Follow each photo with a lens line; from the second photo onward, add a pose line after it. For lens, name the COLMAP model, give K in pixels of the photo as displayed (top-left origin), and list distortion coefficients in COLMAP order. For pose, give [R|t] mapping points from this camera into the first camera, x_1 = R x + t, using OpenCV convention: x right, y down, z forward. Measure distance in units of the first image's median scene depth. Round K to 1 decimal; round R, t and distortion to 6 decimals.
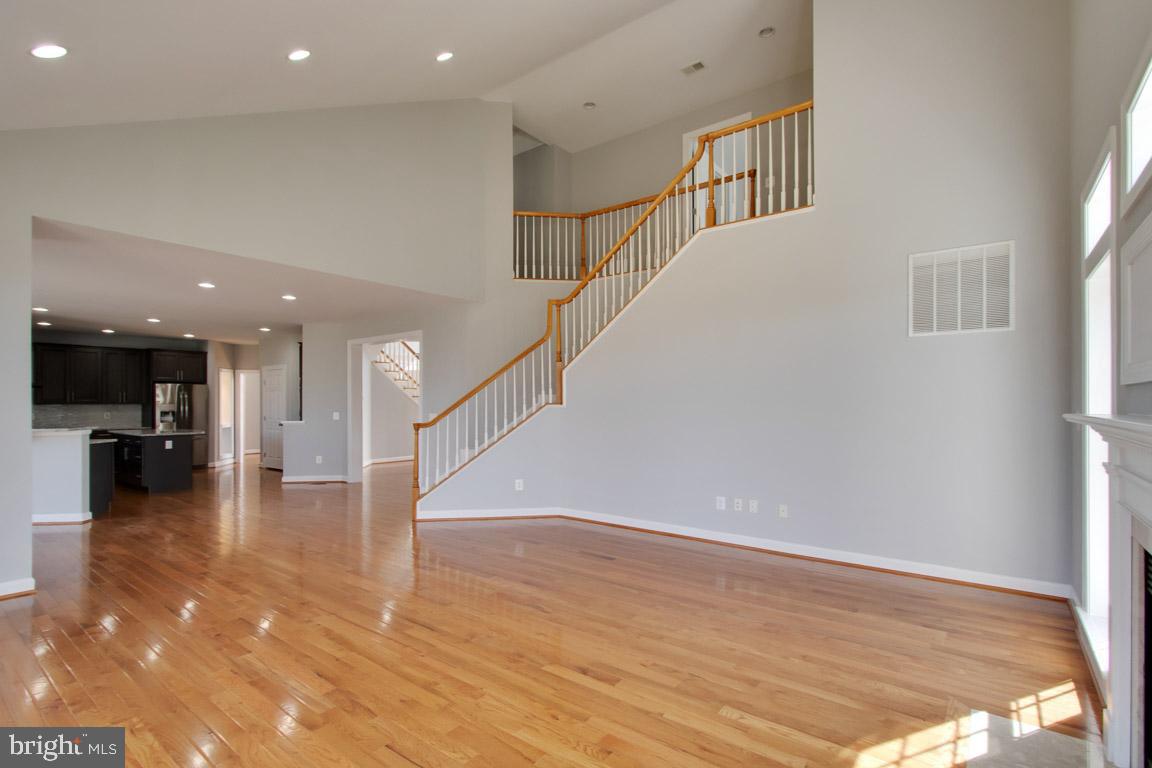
lens RADIAL K [[536.6, 0, 563.2], [0, 536.6, 403.5], [0, 0, 1]] dist [0.001393, 0.000345]
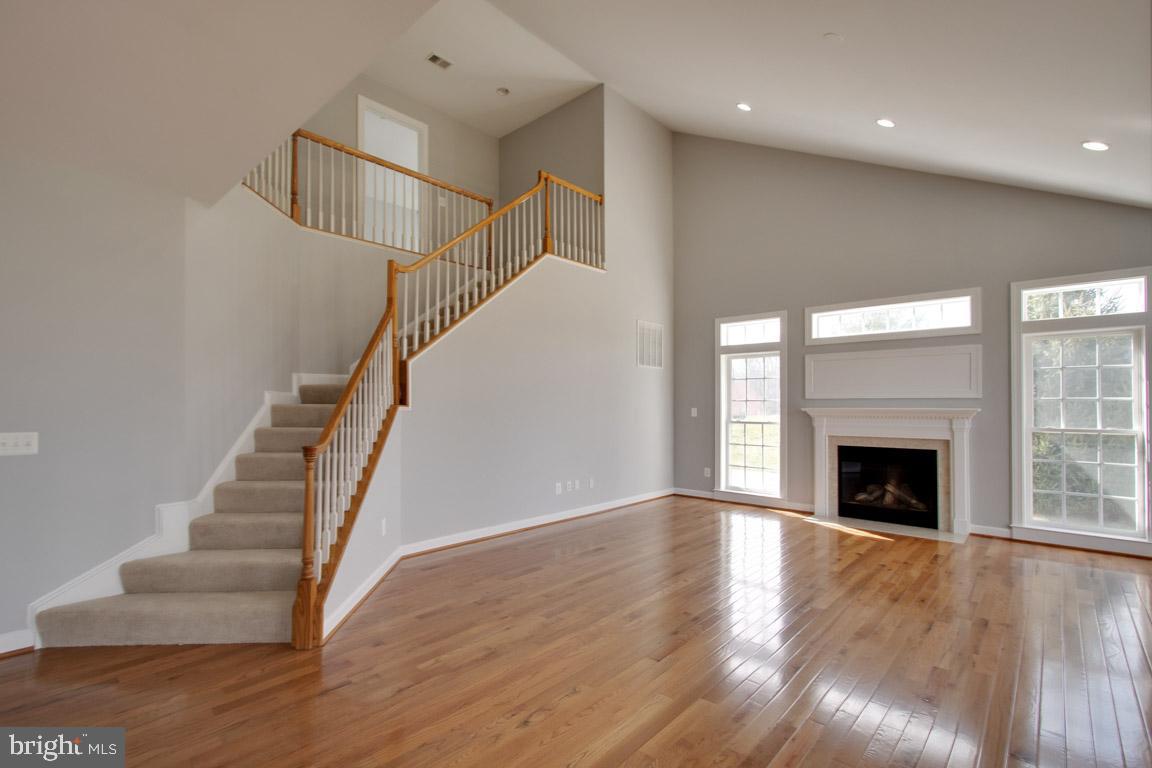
lens RADIAL K [[536.6, 0, 563.2], [0, 536.6, 403.5], [0, 0, 1]] dist [0.001393, 0.000345]
pose [[0.077084, 0.004703, 0.997014, -0.993840], [-0.000117, 0.999989, -0.004708, 0.003140], [-0.997025, 0.000247, 0.077084, 0.996105]]
